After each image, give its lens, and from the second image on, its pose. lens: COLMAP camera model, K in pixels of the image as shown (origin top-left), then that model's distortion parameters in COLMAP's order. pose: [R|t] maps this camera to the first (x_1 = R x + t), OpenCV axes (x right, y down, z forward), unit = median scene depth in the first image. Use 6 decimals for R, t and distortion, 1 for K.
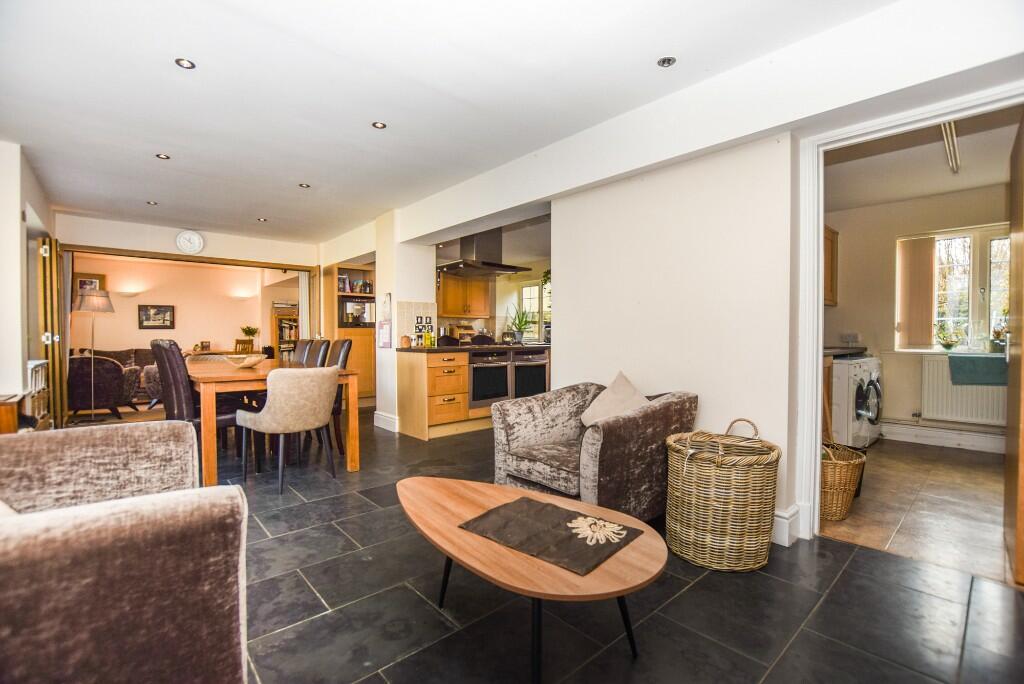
lens RADIAL K [[458.9, 0, 512.0], [0, 458.9, 342.0], [0, 0, 1]] dist [-0.000600, -0.000035]
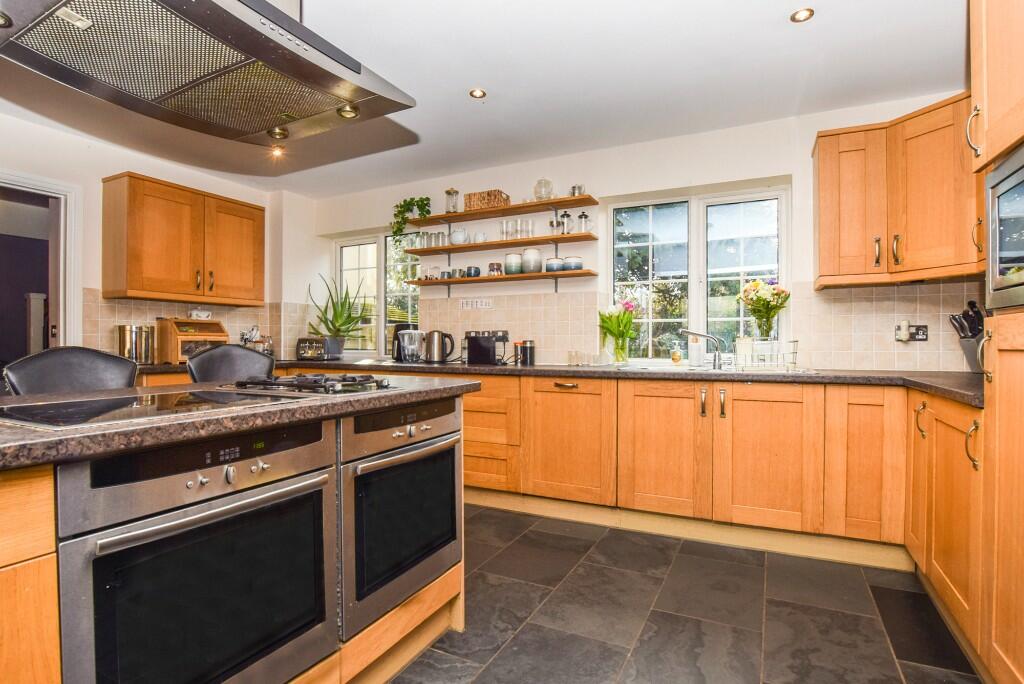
lens RADIAL K [[542.4, 0, 512.0], [0, 542.4, 342.0], [0, 0, 1]] dist [-0.001747, 0.000007]
pose [[0.936977, -0.002443, 0.349381, -0.013840], [0.007737, 0.999875, -0.013759, -0.012956], [-0.349304, 0.015595, 0.936880, 0.661212]]
